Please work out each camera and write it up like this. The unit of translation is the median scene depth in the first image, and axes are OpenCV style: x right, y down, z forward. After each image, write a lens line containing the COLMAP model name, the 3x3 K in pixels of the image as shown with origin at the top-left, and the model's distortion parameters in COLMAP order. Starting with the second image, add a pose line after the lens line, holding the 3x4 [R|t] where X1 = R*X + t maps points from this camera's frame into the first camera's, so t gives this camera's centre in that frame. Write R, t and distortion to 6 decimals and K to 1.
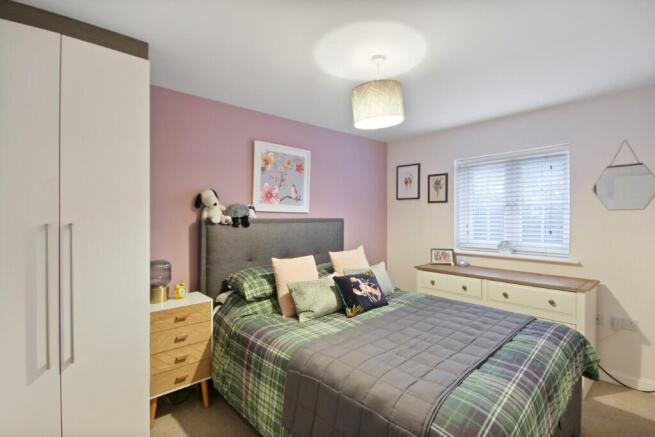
lens RADIAL K [[312.0, 0, 327.5], [0, 312.0, 218.5], [0, 0, 1]] dist [0.024642, -0.024268]
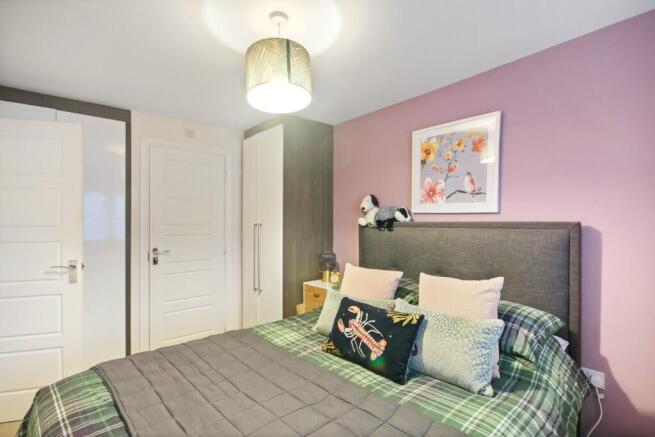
lens RADIAL K [[312.0, 0, 327.5], [0, 312.0, 218.5], [0, 0, 1]] dist [0.024642, -0.024268]
pose [[-0.009046, -0.007862, -0.999928, 0.614995], [-0.006580, 0.999948, -0.007803, -0.000288], [0.999937, 0.006509, -0.009097, 0.743263]]
